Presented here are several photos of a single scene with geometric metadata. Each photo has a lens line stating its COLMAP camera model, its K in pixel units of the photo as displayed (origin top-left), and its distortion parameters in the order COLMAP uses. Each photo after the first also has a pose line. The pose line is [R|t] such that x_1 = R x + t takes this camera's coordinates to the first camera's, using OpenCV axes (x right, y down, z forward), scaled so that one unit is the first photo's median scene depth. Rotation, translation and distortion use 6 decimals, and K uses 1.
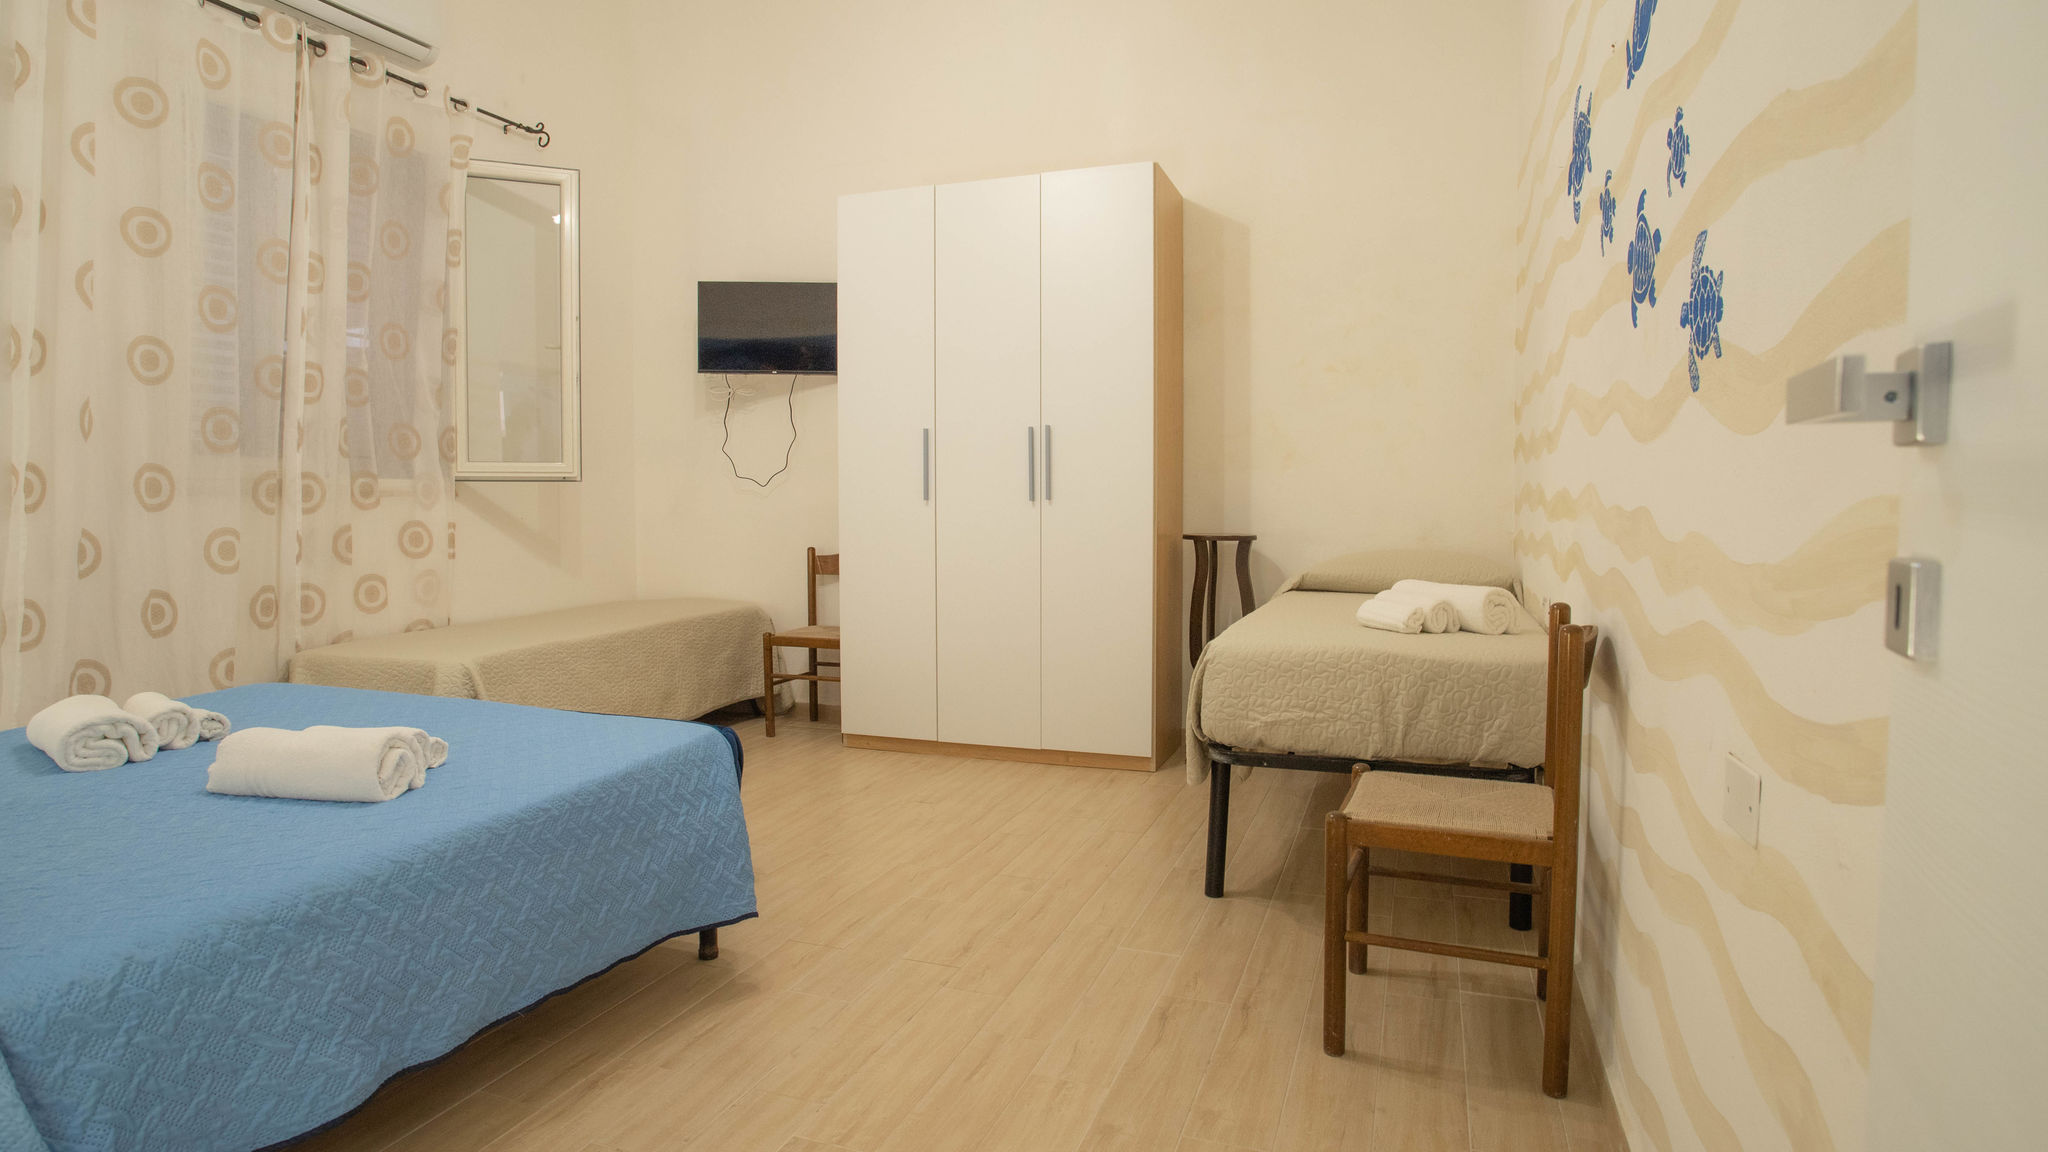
lens RADIAL K [[1085.2, 0, 991.0], [0, 1085.2, 565.9], [0, 0, 1]] dist [-0.070247, 0.036251]
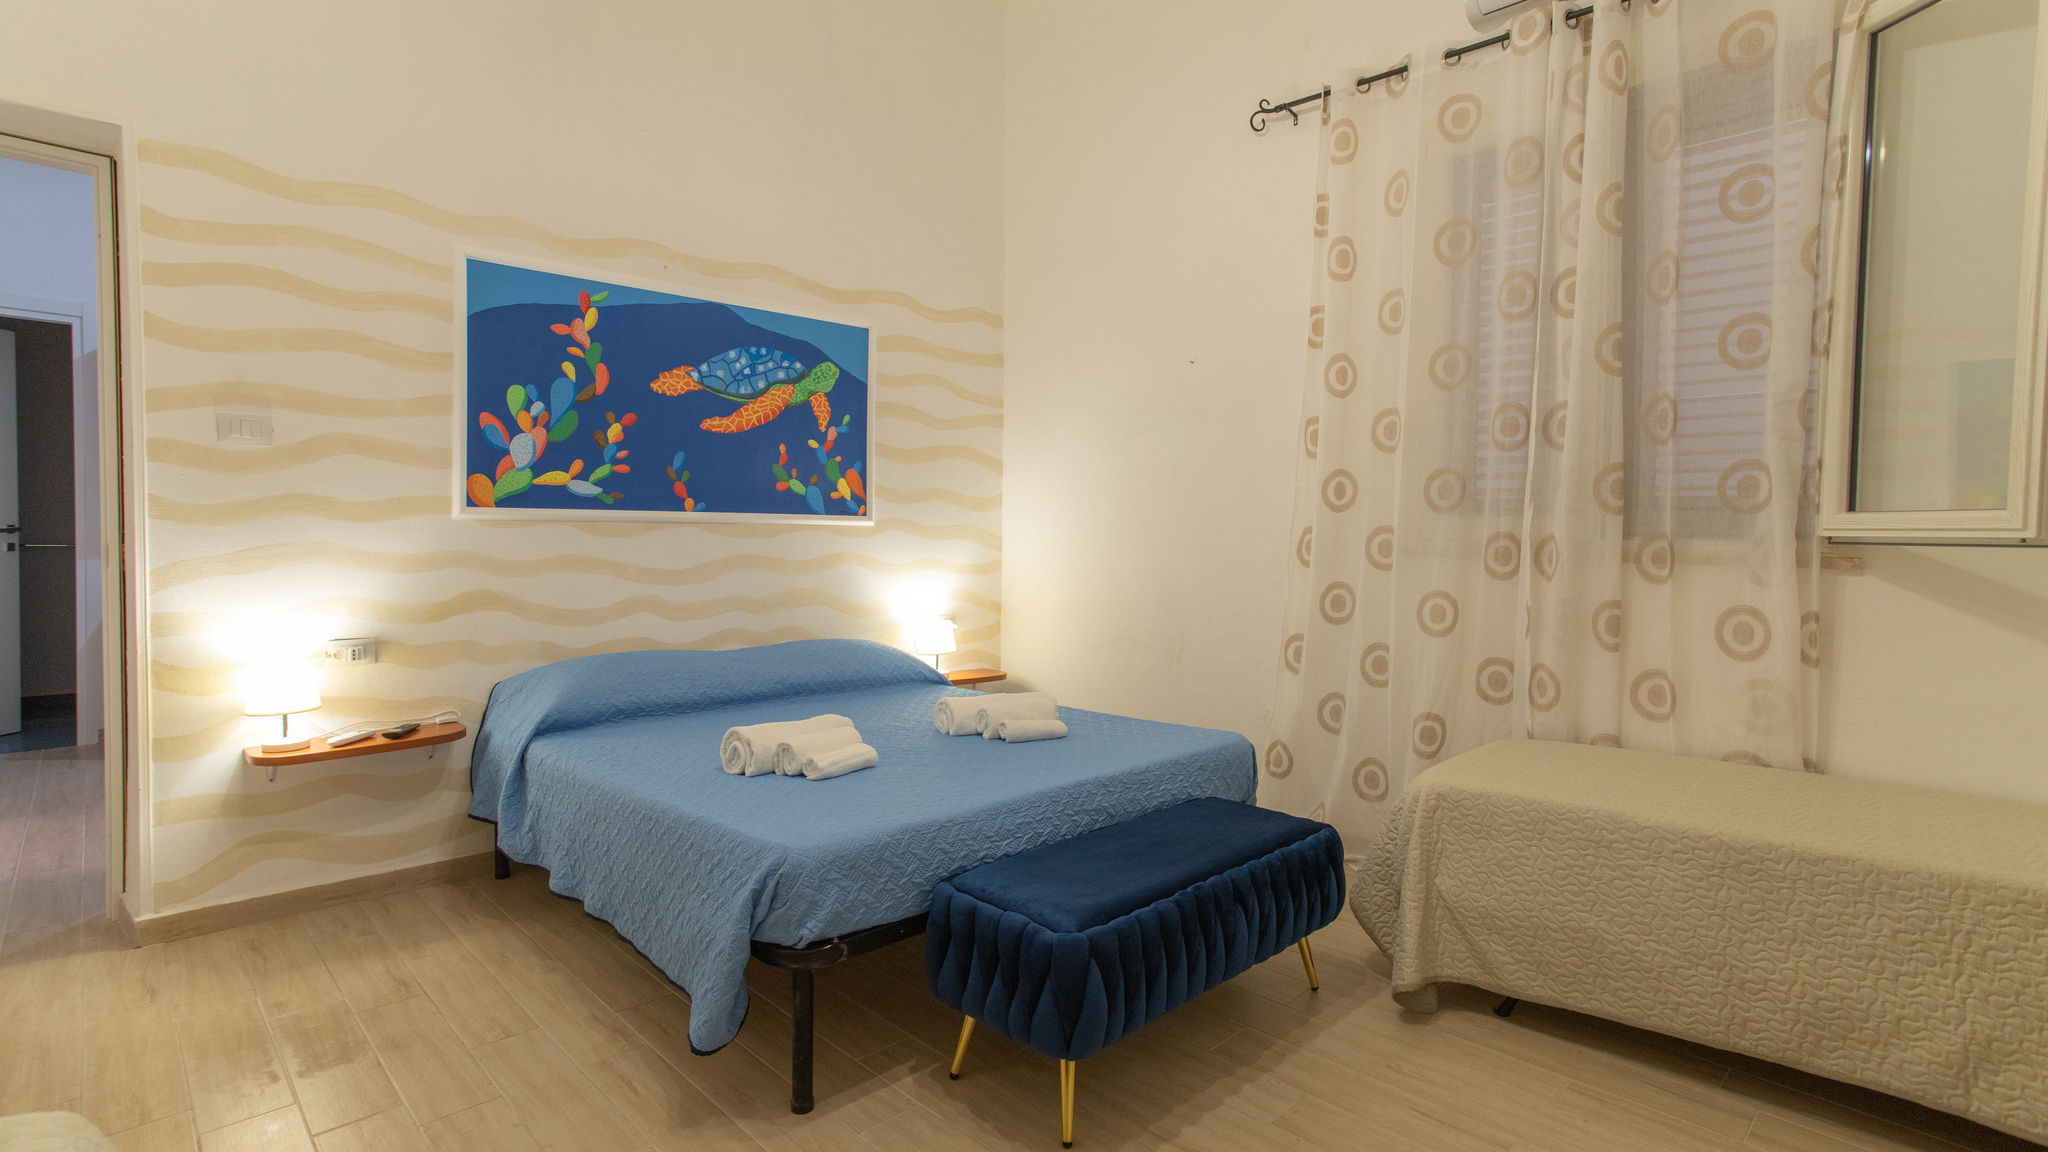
lens RADIAL K [[1009.2, 0, 1024.0], [0, 1009.2, 576.0], [0, 0, 1]] dist [-0.016795, 0.000917]
pose [[-0.394900, 0.032302, -0.918156, 0.261090], [-0.076960, 0.994706, 0.068096, -0.080044], [0.915495, 0.097553, -0.390323, 0.984792]]
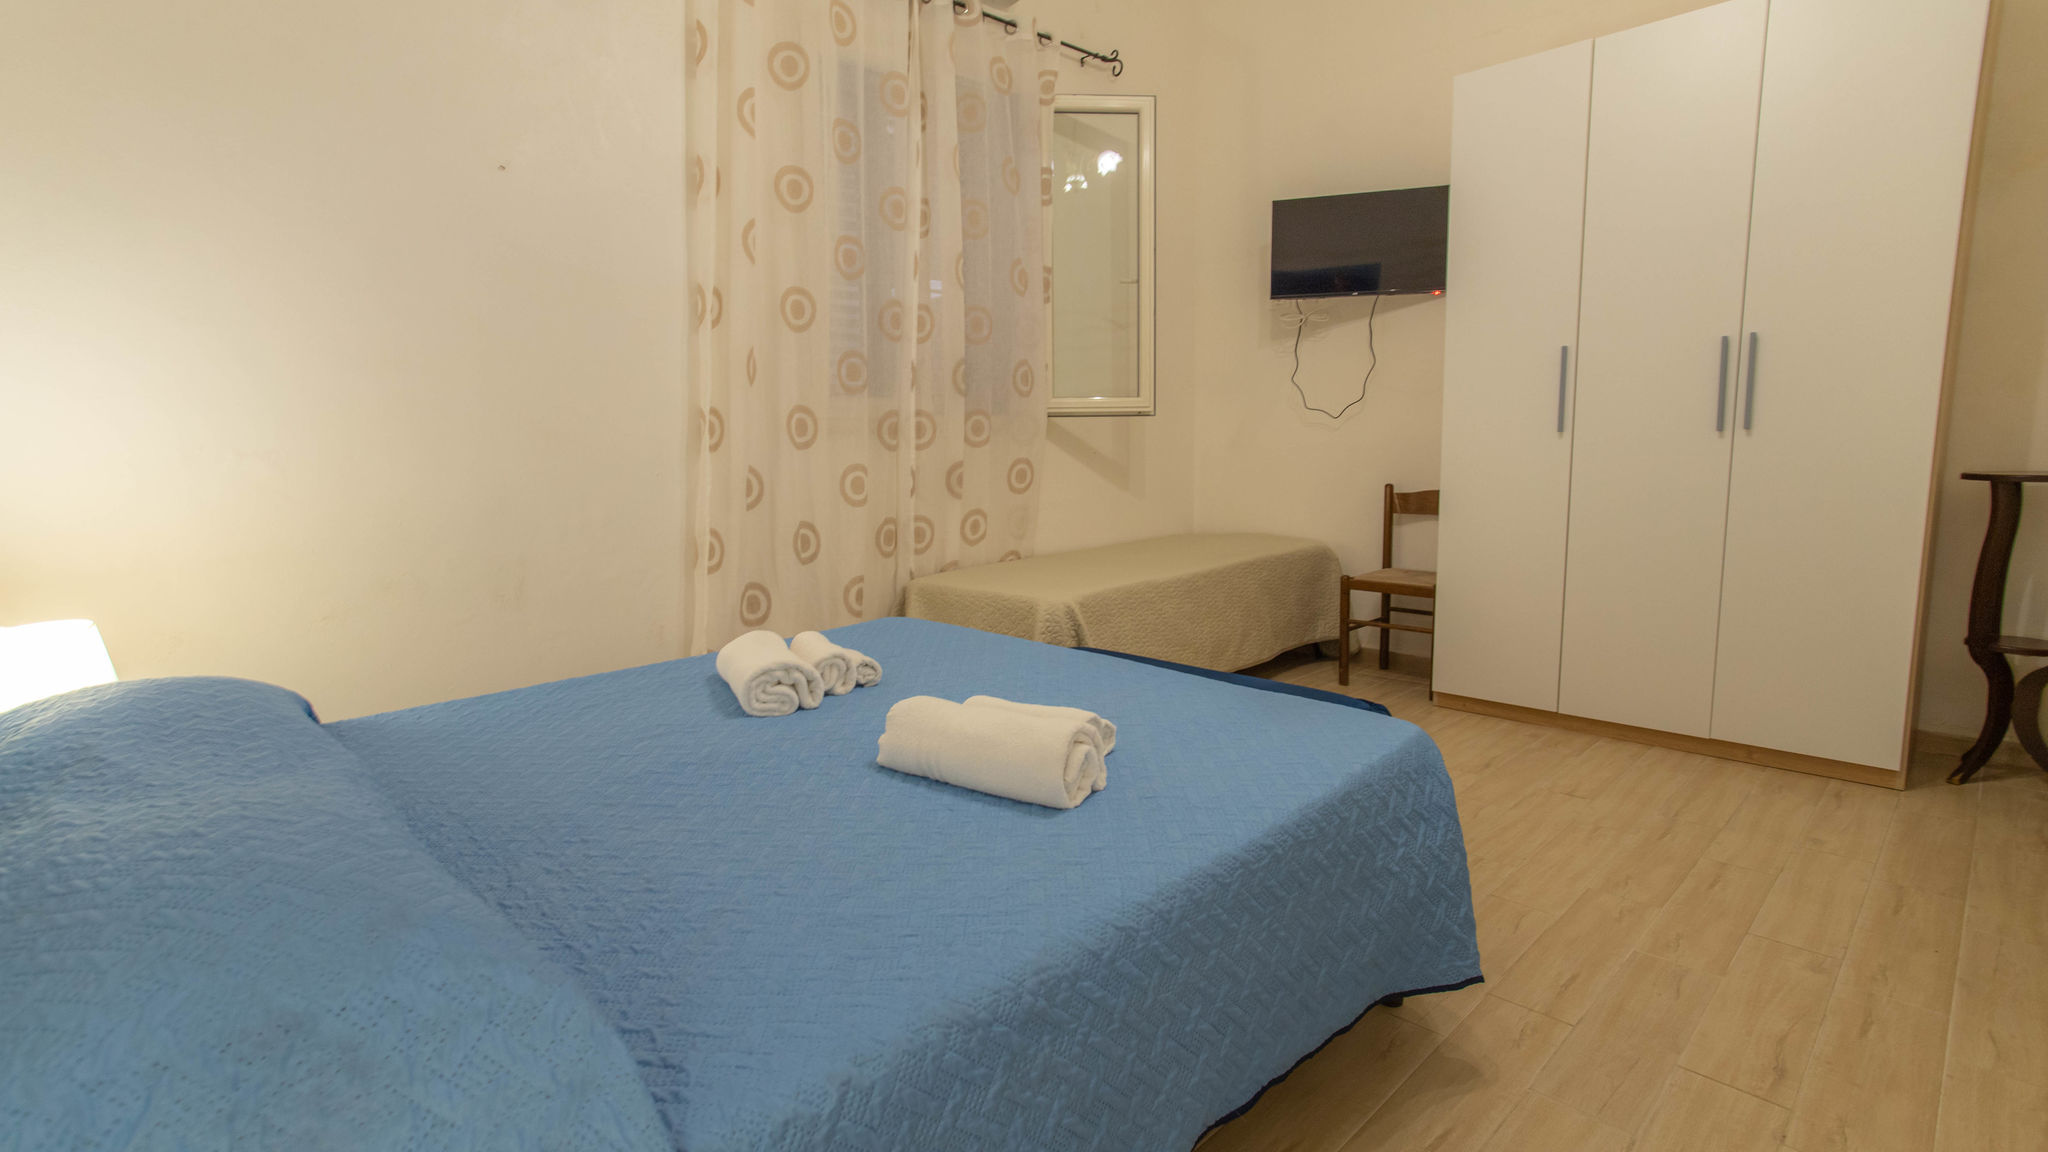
lens RADIAL K [[1009.2, 0, 1024.0], [0, 1009.2, 576.0], [0, 0, 1]] dist [-0.016795, 0.000917]
pose [[0.905094, 0.046683, -0.422640, -0.128292], [-0.012323, 0.996417, 0.083670, -0.010556], [0.425032, -0.070521, 0.902427, 0.133321]]
